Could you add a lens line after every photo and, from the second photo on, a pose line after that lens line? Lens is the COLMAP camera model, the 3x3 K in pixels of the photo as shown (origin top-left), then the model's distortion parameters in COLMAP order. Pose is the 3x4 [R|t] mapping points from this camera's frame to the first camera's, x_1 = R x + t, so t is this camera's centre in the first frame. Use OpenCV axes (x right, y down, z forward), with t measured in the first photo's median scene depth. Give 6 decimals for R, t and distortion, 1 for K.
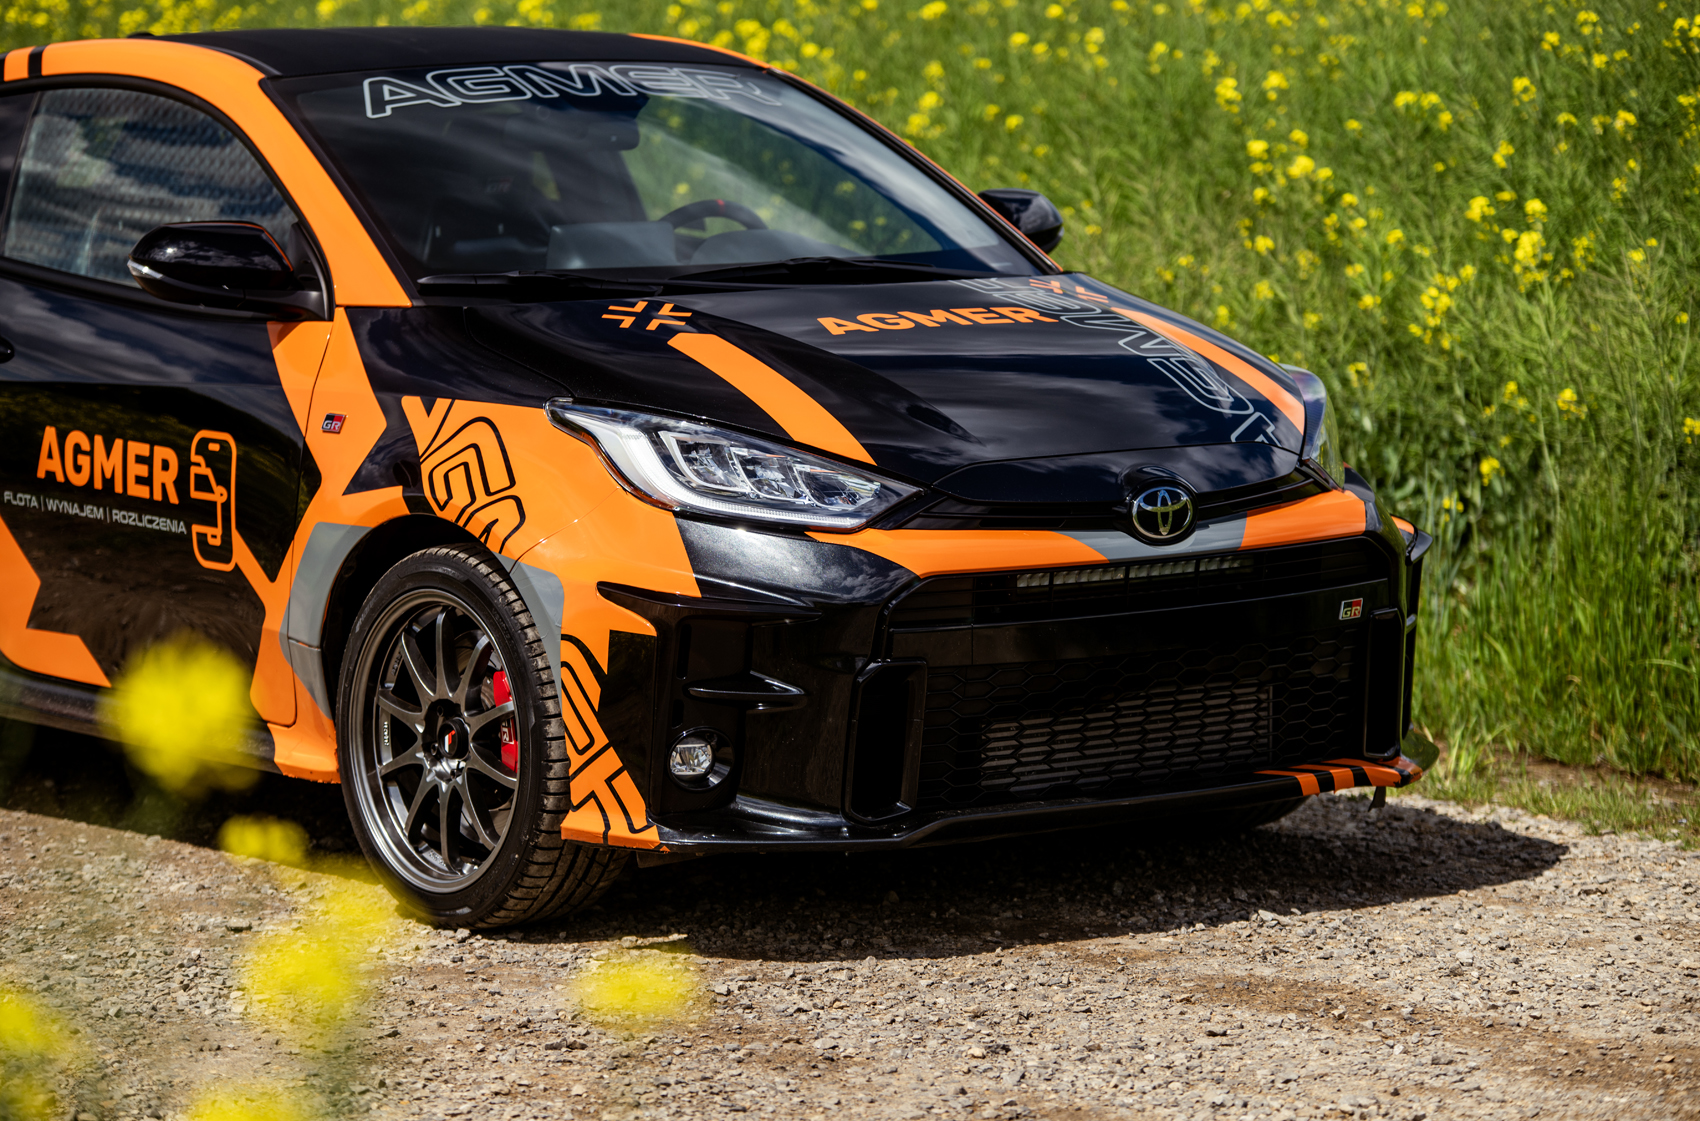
lens RADIAL K [[5991.7, 0, 849.2], [0, 5991.7, 554.6], [0, 0, 1]] dist [0.512119, 0.000000]
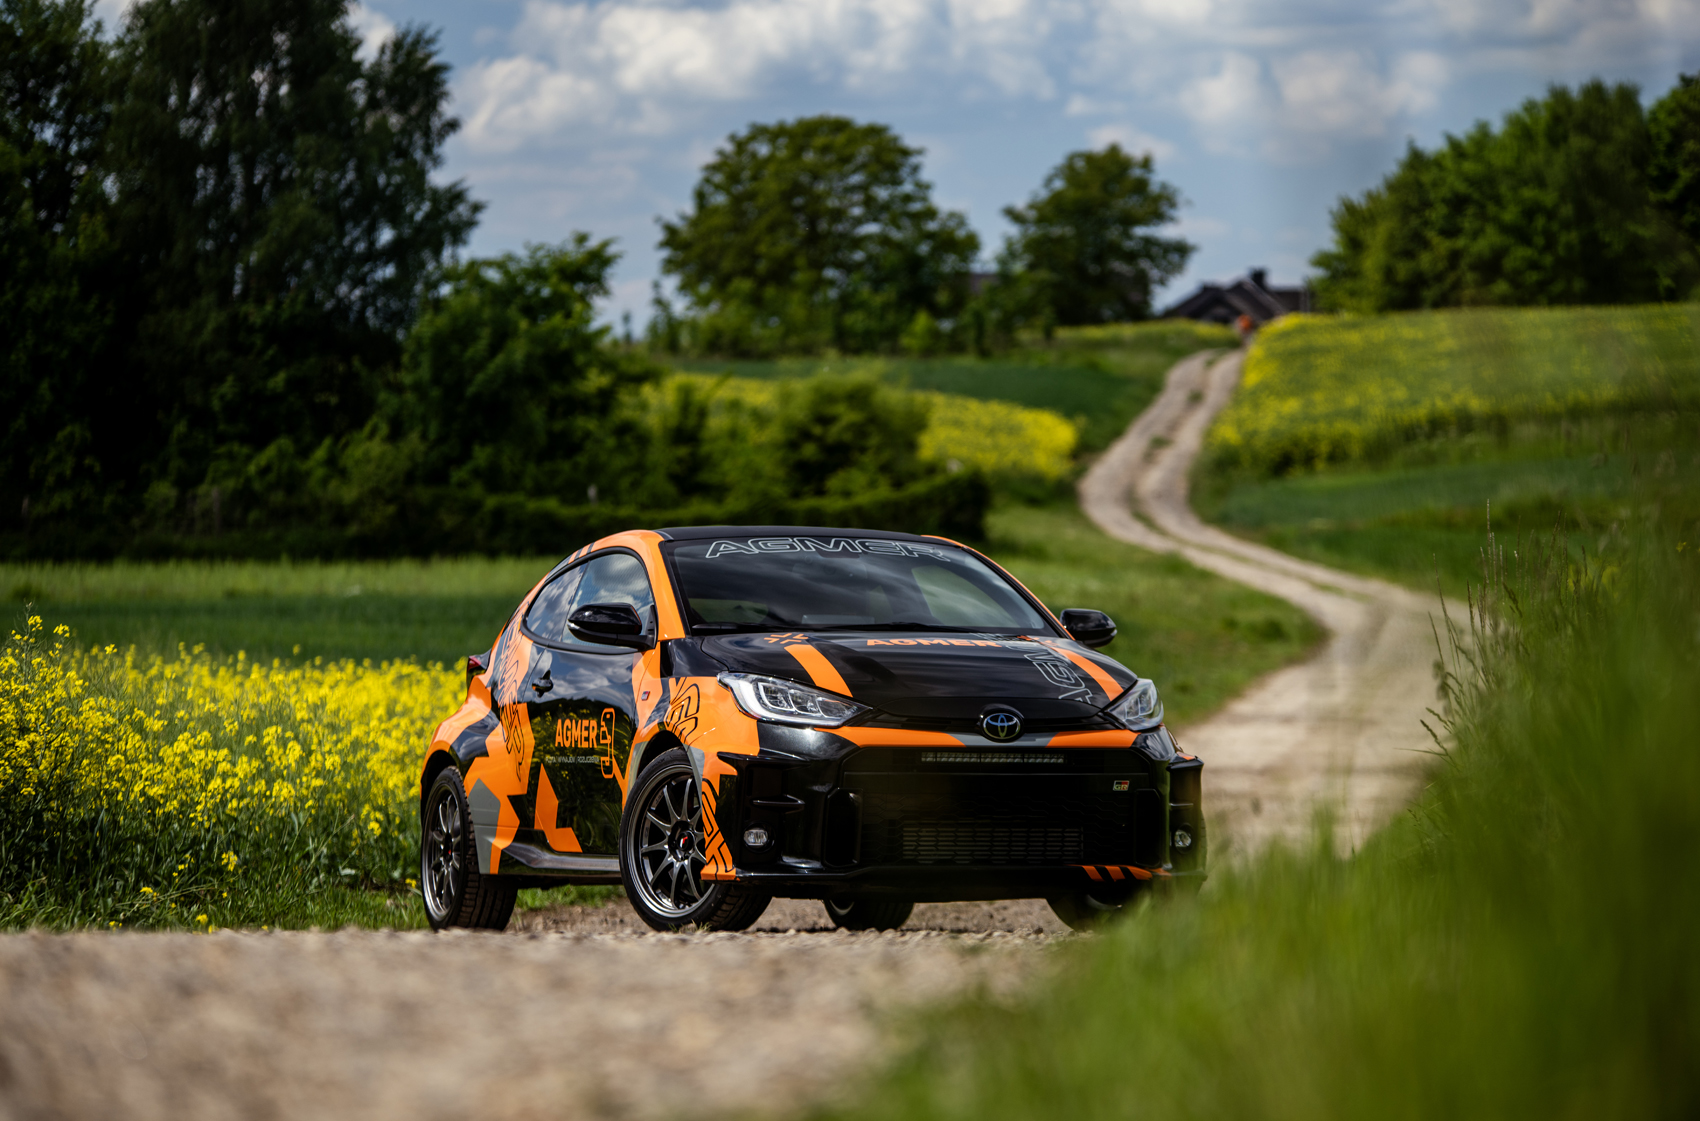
lens RADIAL K [[6320.7, 0, 844.5], [0, 6320.7, 560.6], [0, 0, 1]] dist [0.747575, 0.000000]
pose [[0.953937, -0.006887, -0.299929, 0.635581], [-0.038320, 0.988751, -0.144581, 0.245743], [0.297550, 0.149414, 0.942942, -1.020447]]
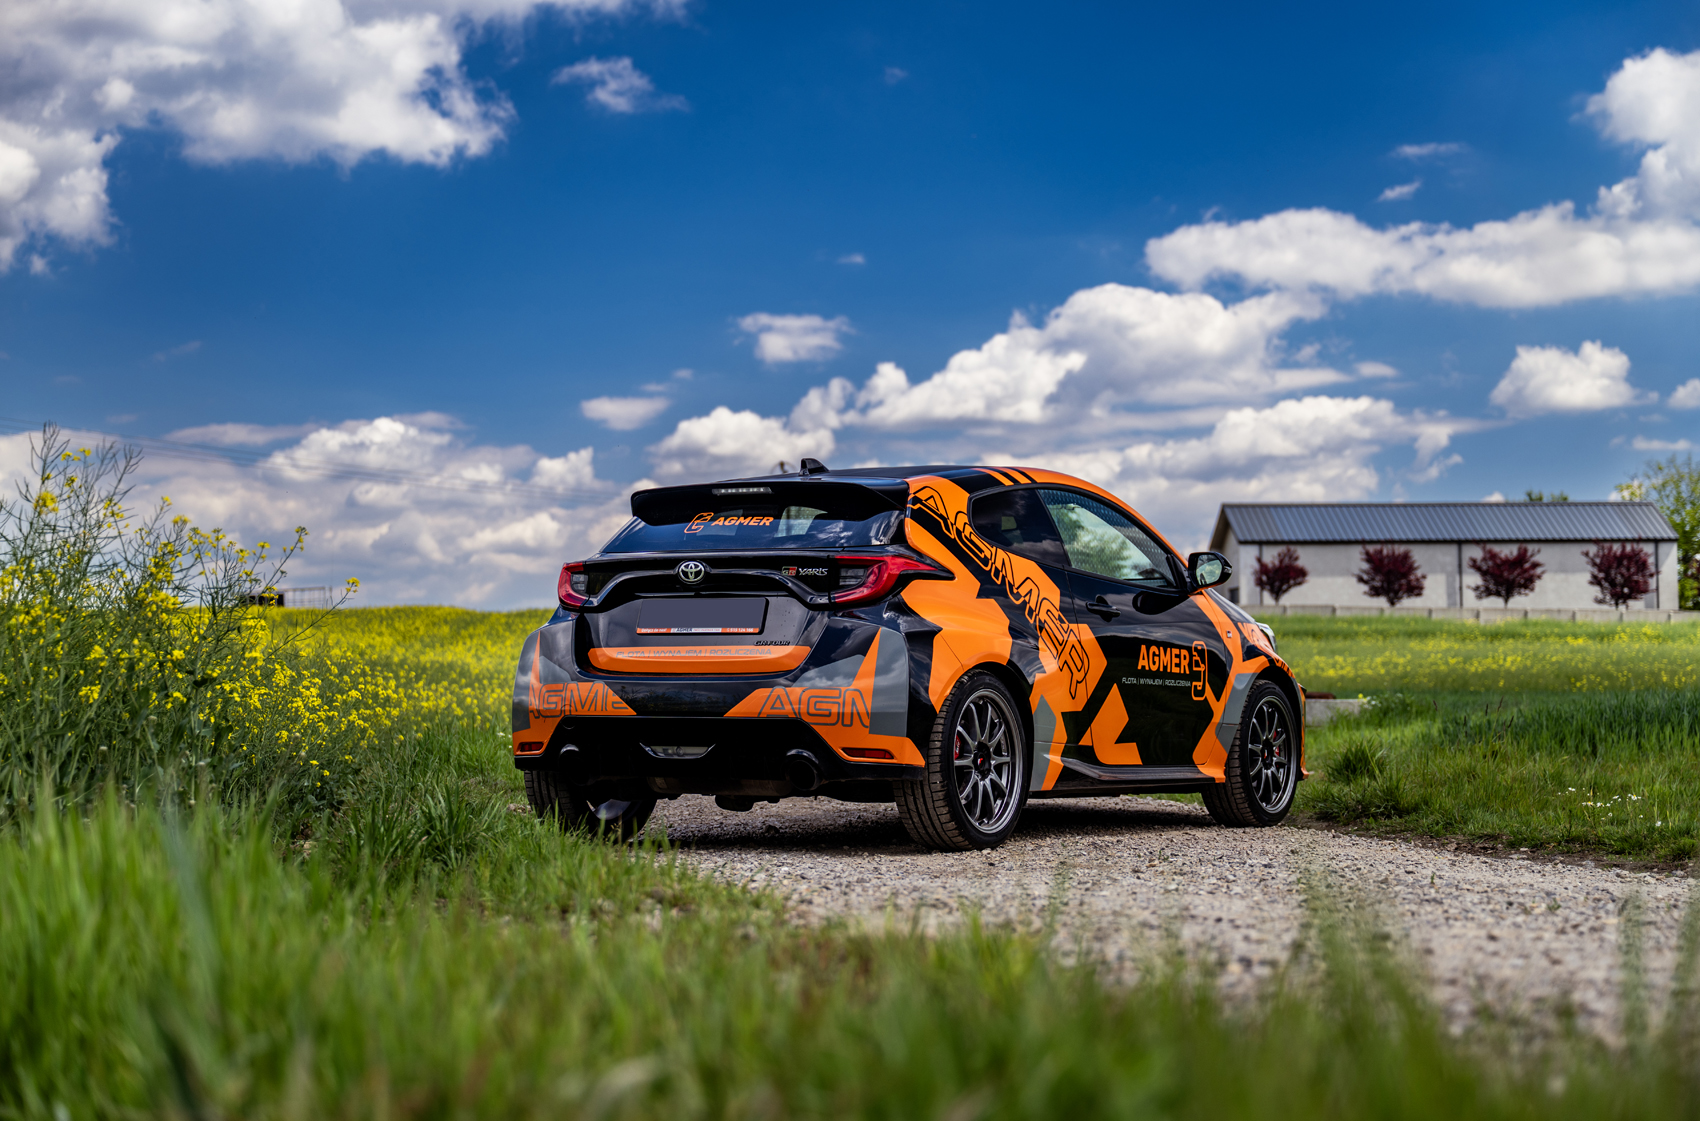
lens RADIAL K [[2625.8, 0, 853.3], [0, 2625.8, 564.6], [0, 0, 1]] dist [-0.146257, 0.000000]
pose [[-0.362749, 0.050789, 0.930502, -1.075341], [0.092969, 0.995505, -0.018093, -0.047103], [-0.927238, 0.079945, -0.365840, 1.592300]]
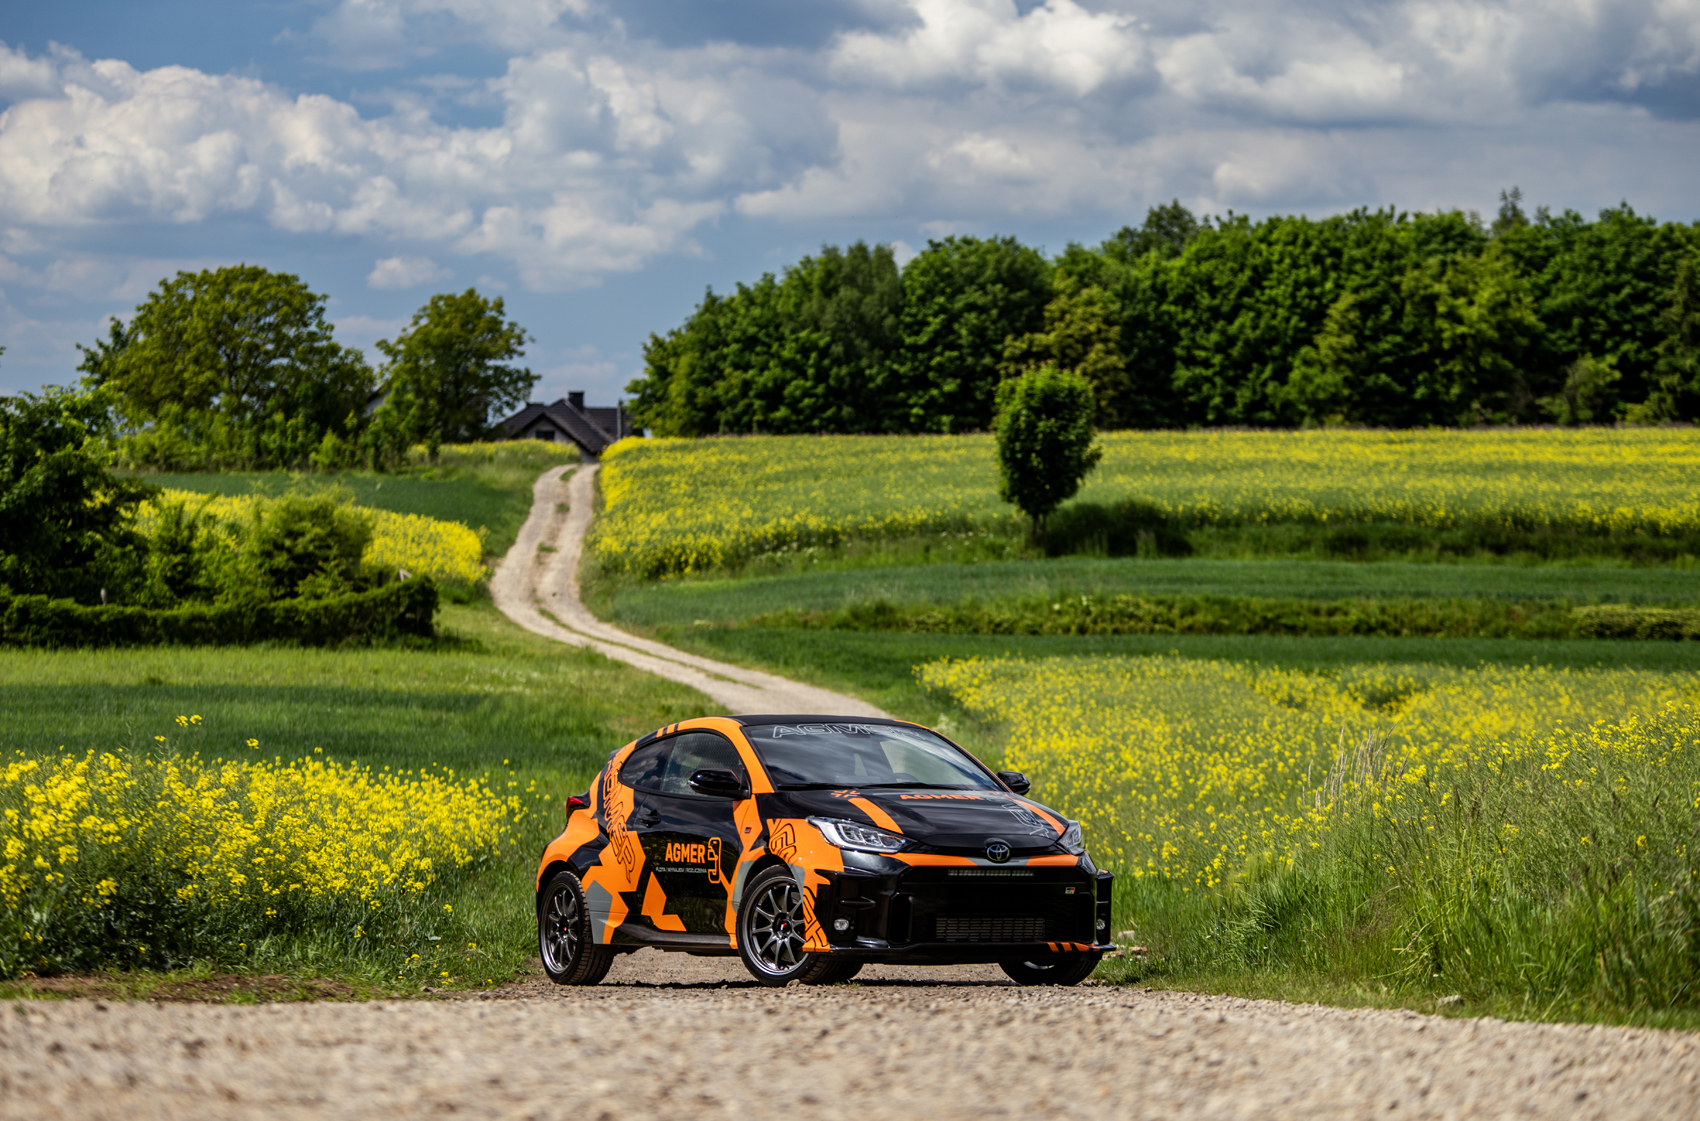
lens RADIAL K [[5544.2, 0, 847.2], [0, 5544.2, 553.3], [0, 0, 1]] dist [0.382667, 0.000000]
pose [[0.984470, -0.002960, -0.175528, 0.481507], [-0.025776, 0.986584, -0.161205, 0.306469], [0.173650, 0.163226, 0.971186, -1.844774]]
